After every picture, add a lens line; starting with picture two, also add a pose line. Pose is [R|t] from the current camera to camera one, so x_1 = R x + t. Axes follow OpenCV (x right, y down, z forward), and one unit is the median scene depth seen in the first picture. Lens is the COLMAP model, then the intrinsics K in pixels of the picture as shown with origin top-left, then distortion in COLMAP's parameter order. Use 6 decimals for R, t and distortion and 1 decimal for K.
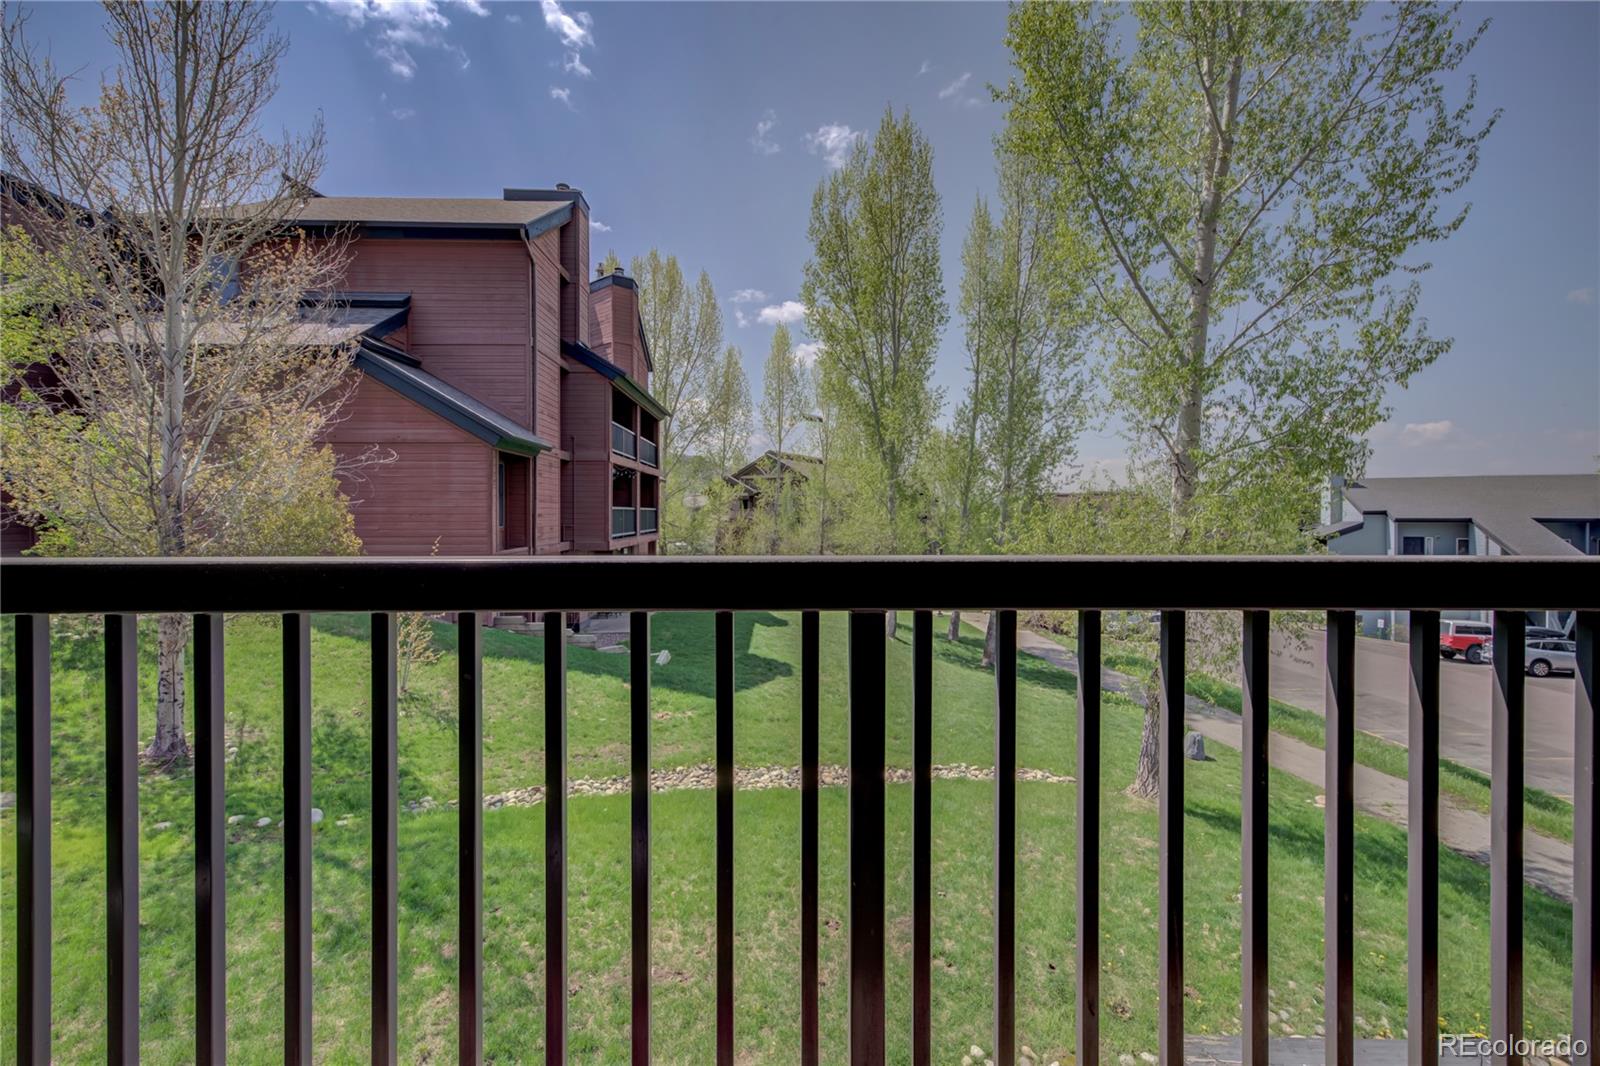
lens RADIAL K [[693.1, 0, 814.4], [0, 693.1, 528.4], [0, 0, 1]] dist [0.003174, 0.001682]
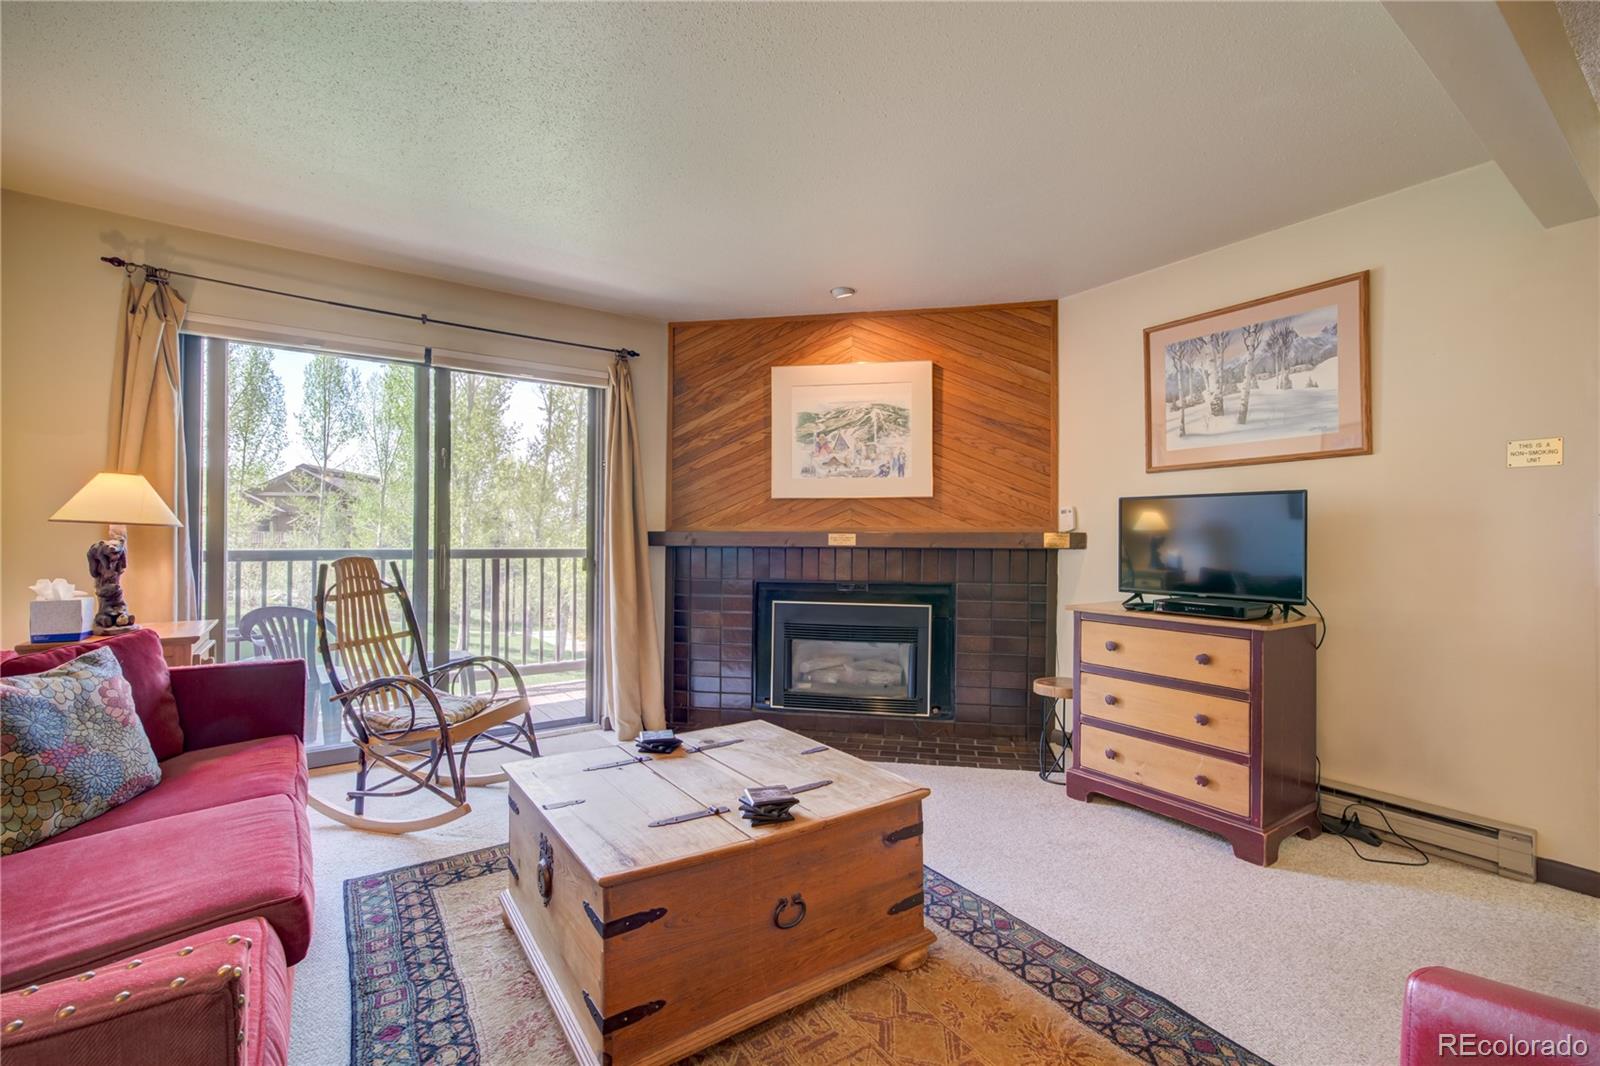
lens RADIAL K [[693.1, 0, 809.4], [0, 693.1, 533.2], [0, 0, 1]] dist [0.003174, 0.001682]
pose [[0.835608, 0.011560, 0.549204, -0.032389], [0.004550, 0.999599, -0.027963, 0.003567], [-0.549307, 0.025865, 0.835220, -0.183305]]
